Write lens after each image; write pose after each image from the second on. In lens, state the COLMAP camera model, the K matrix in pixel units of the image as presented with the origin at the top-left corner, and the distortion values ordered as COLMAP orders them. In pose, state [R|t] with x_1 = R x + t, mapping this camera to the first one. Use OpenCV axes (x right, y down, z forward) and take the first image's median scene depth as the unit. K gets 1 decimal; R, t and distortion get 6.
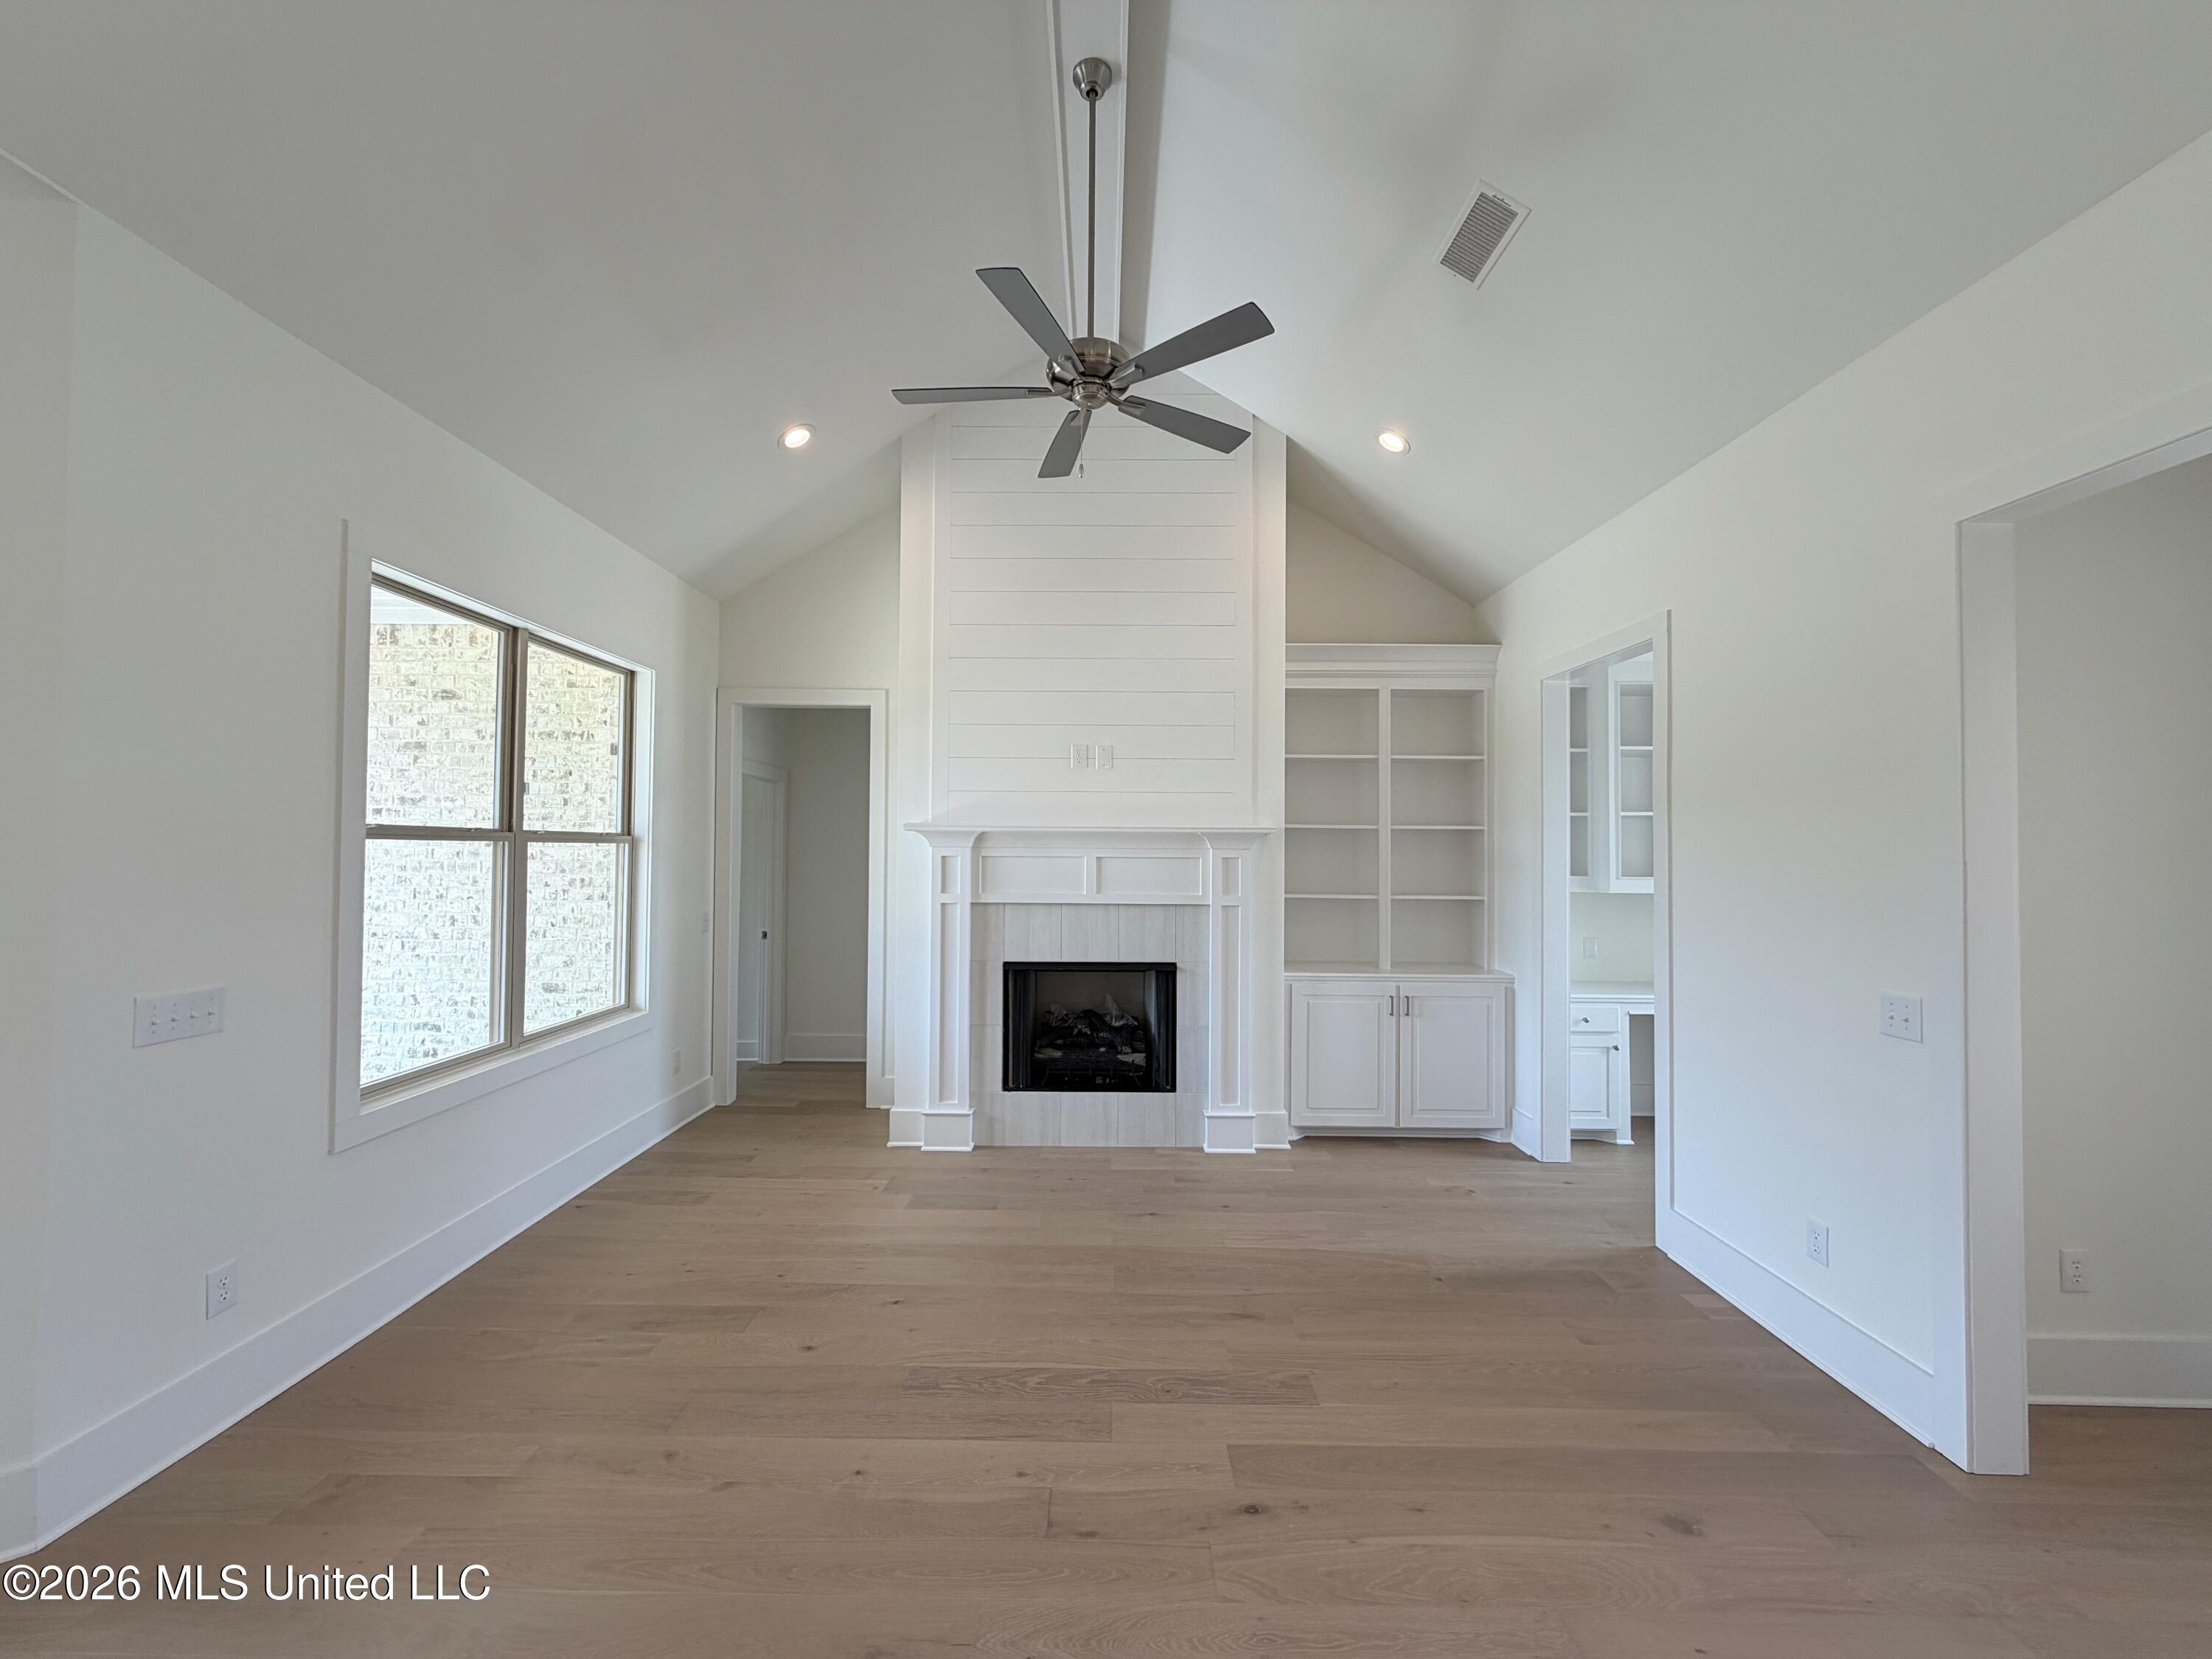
lens RADIAL K [[885.3, 0, 1106.0], [0, 885.3, 829.5], [0, 0, 1]] dist [-0.000004, -0.000150]
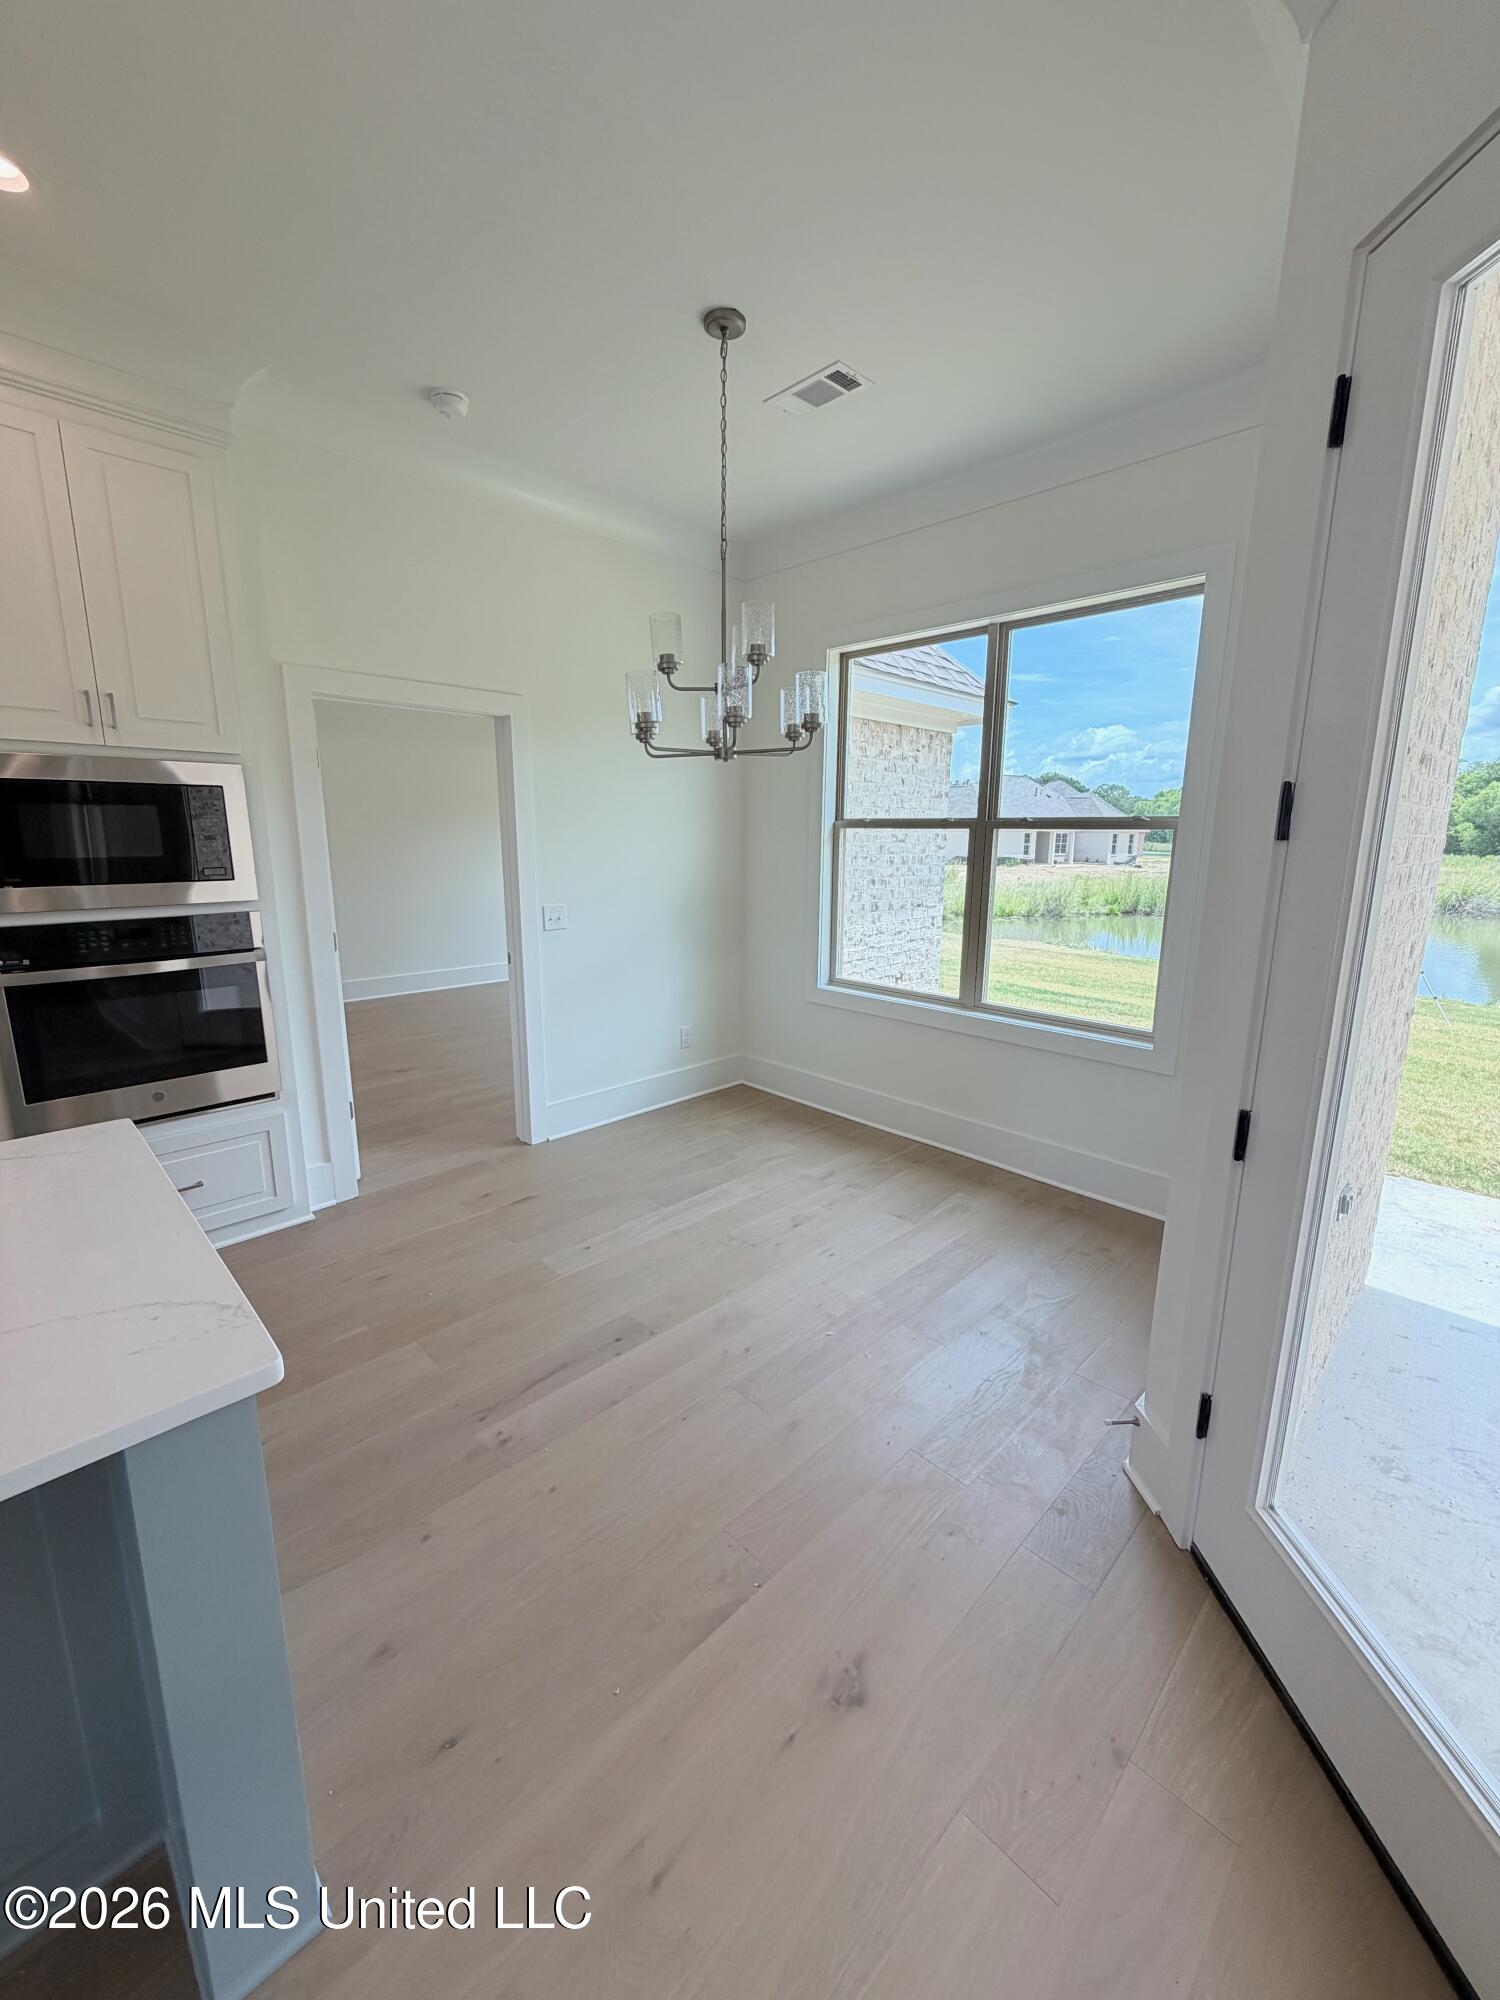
lens RADIAL K [[800.4, 0, 750.0], [0, 800.4, 1000.0], [0, 0, 1]] dist [-0.000004, -0.000150]
pose [[-0.713630, 0.132097, -0.687955, 0.283583], [0.002612, 0.982555, 0.185954, 0.039320], [0.700518, 0.130906, -0.701526, 1.607878]]
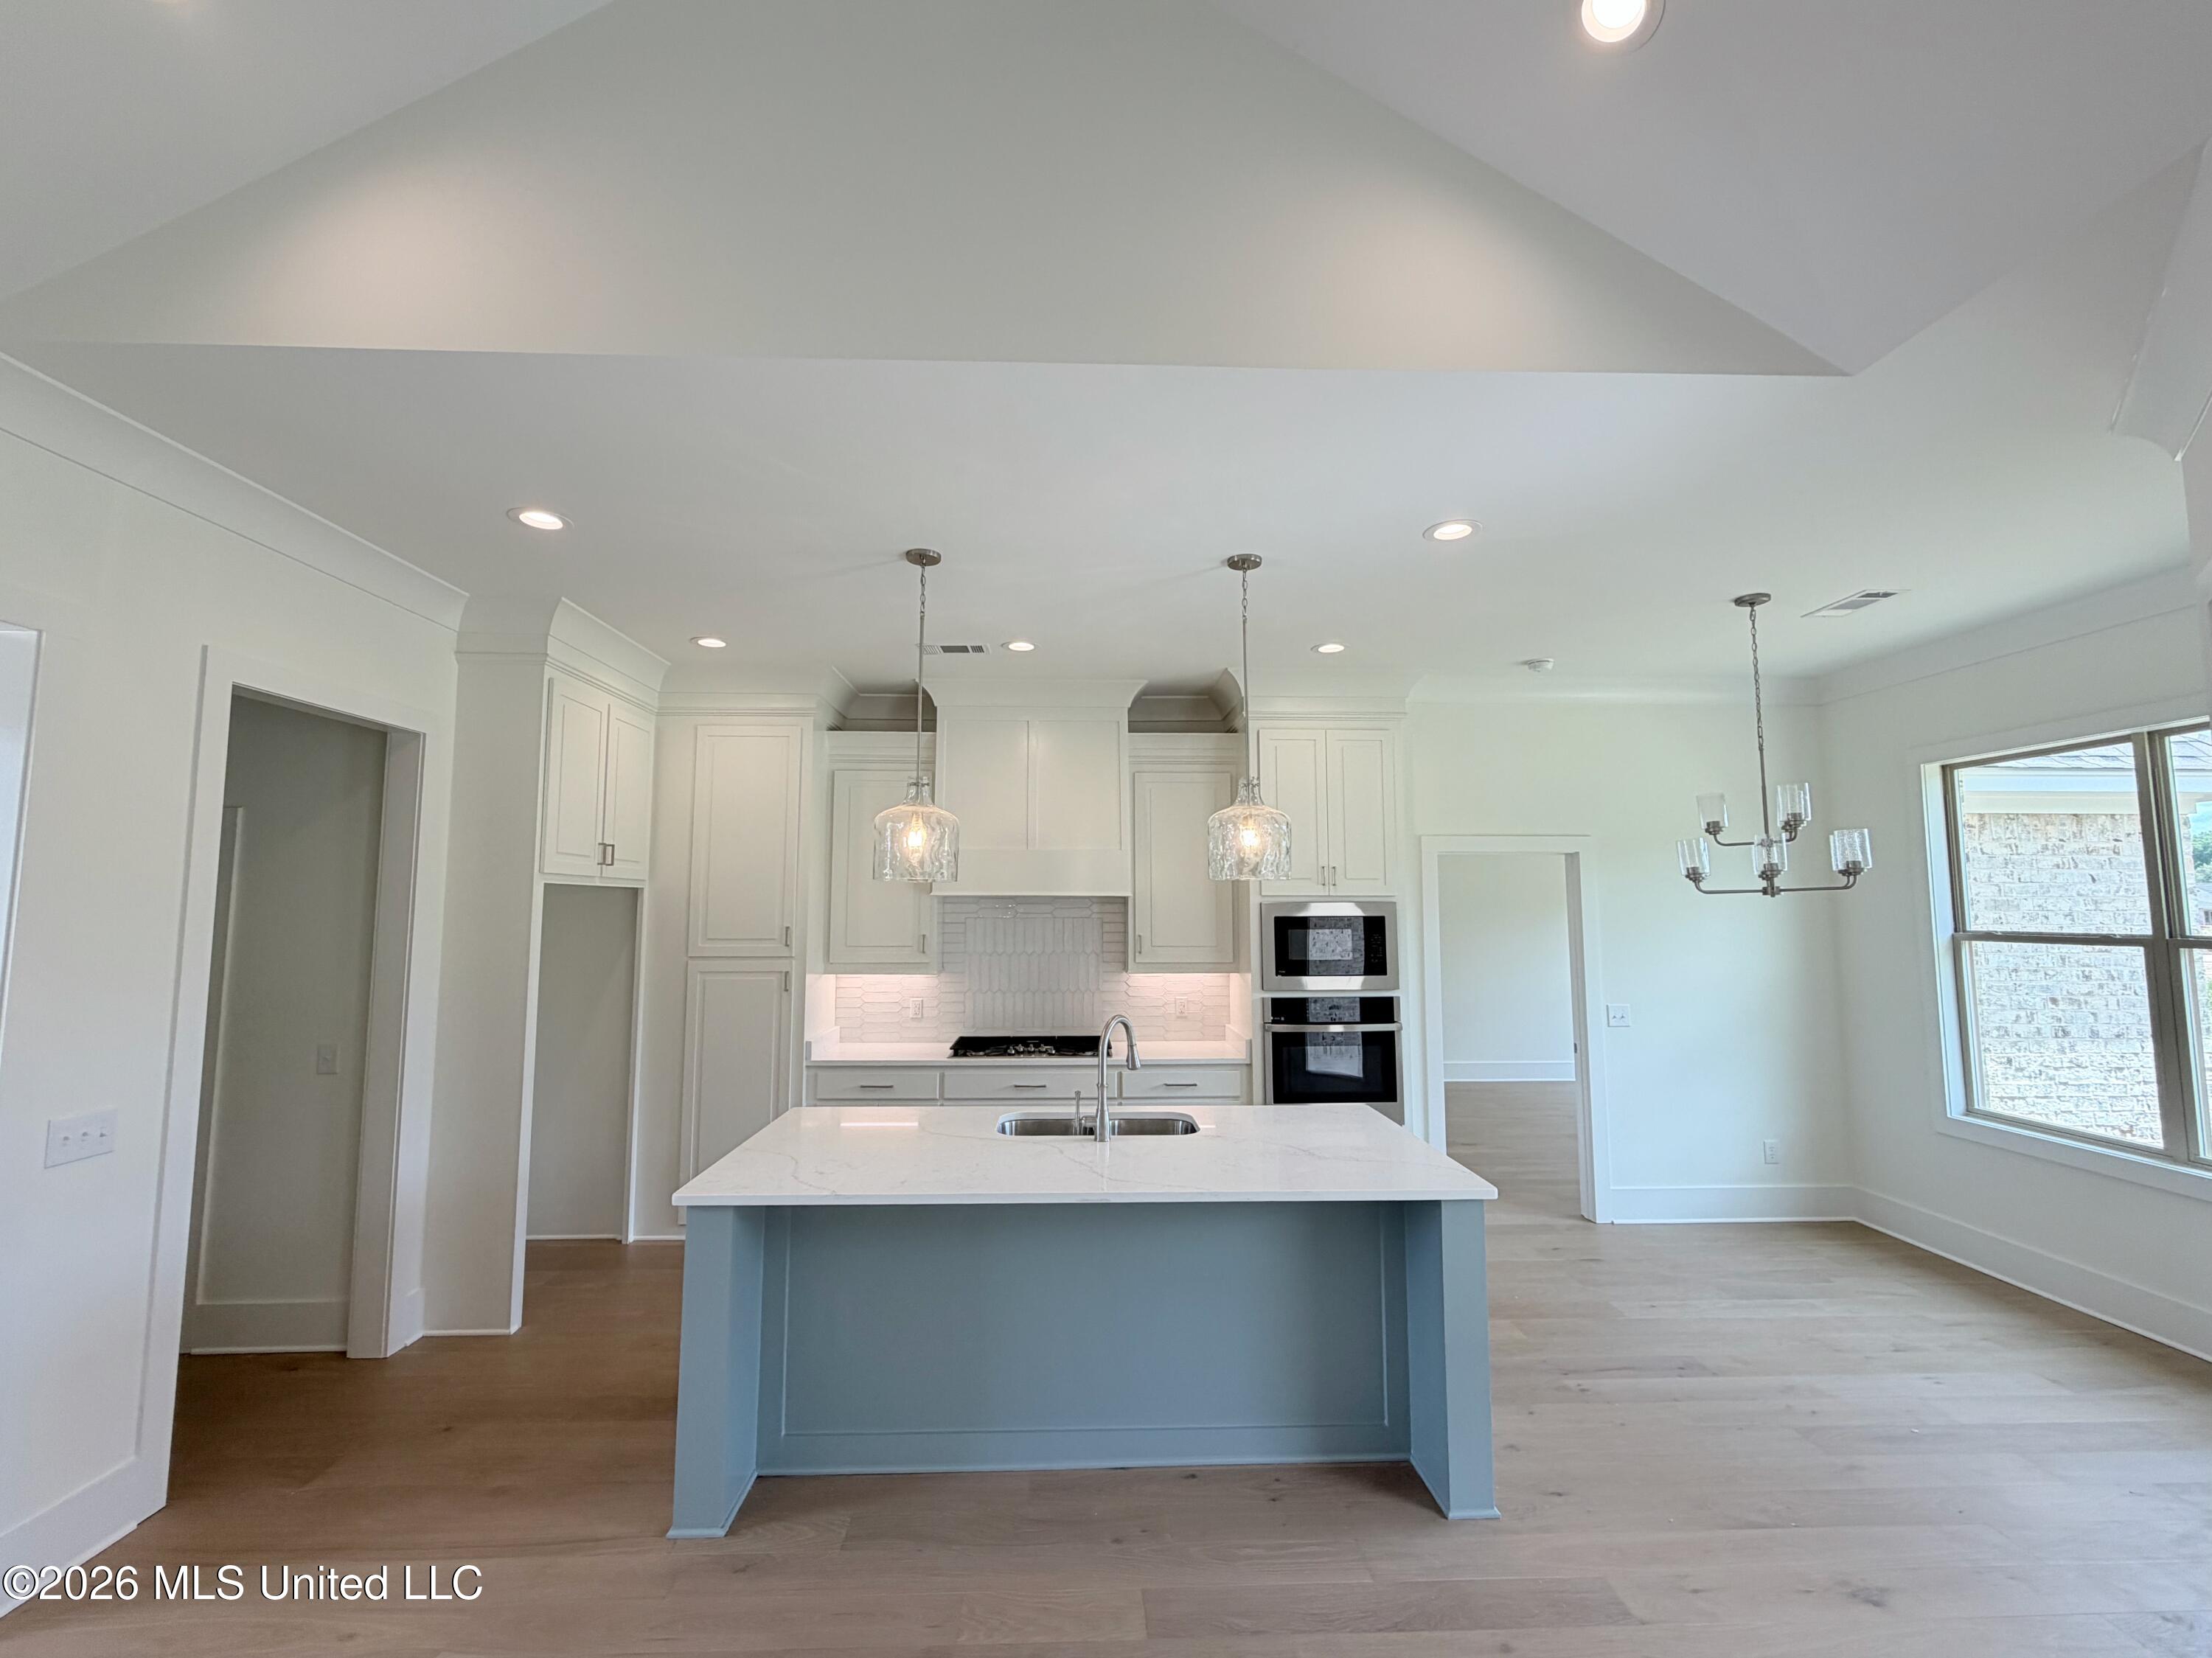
lens RADIAL K [[910.6, 0, 1106.0], [0, 910.6, 829.0], [0, 0, 1]] dist [0.002449, -0.000379]
pose [[-0.999310, -0.010690, -0.035573, 0.573856], [-0.006637, 0.993667, -0.112168, 0.004512], [0.036547, -0.111855, -0.993052, 2.077668]]
